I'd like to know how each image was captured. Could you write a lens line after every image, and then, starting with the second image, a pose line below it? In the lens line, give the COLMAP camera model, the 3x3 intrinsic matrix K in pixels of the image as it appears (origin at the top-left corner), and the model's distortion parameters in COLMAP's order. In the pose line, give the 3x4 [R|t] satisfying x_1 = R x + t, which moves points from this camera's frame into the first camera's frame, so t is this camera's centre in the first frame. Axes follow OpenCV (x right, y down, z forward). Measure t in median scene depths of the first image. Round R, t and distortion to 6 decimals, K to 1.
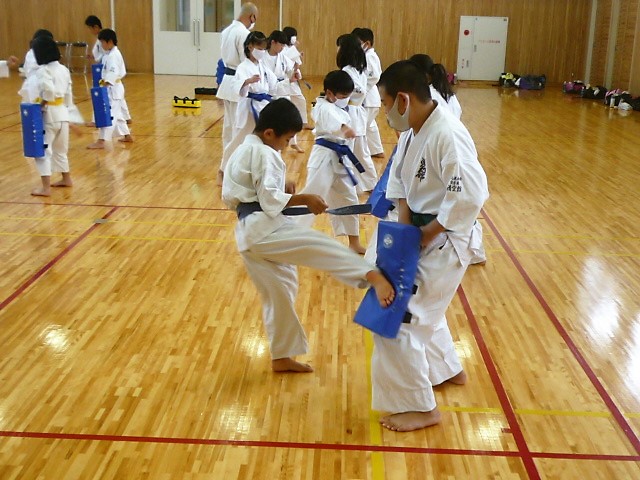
lens RADIAL K [[903.8, 0, 320.0], [0, 903.8, 240.0], [0, 0, 1]] dist [-0.007522, -0.030774]
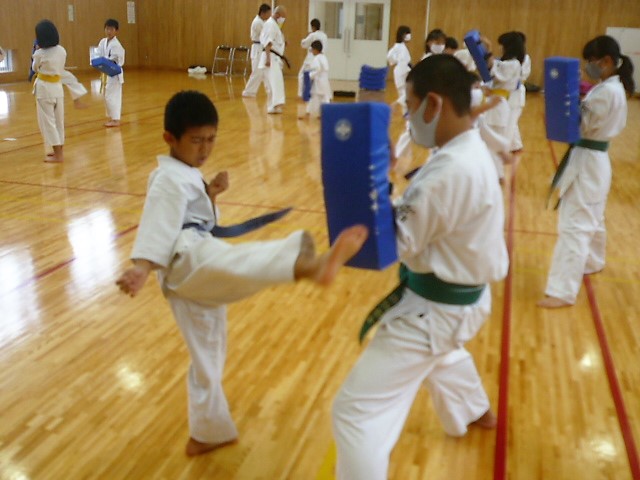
lens RADIAL K [[795.3, 0, 320.0], [0, 795.3, 240.0], [0, 0, 1]] dist [0.006778, -0.052205]
pose [[0.976731, 0.066918, -0.203762, 0.146517], [-0.064853, 0.997753, 0.016801, -0.025968], [0.204428, -0.003195, 0.978876, 0.259662]]
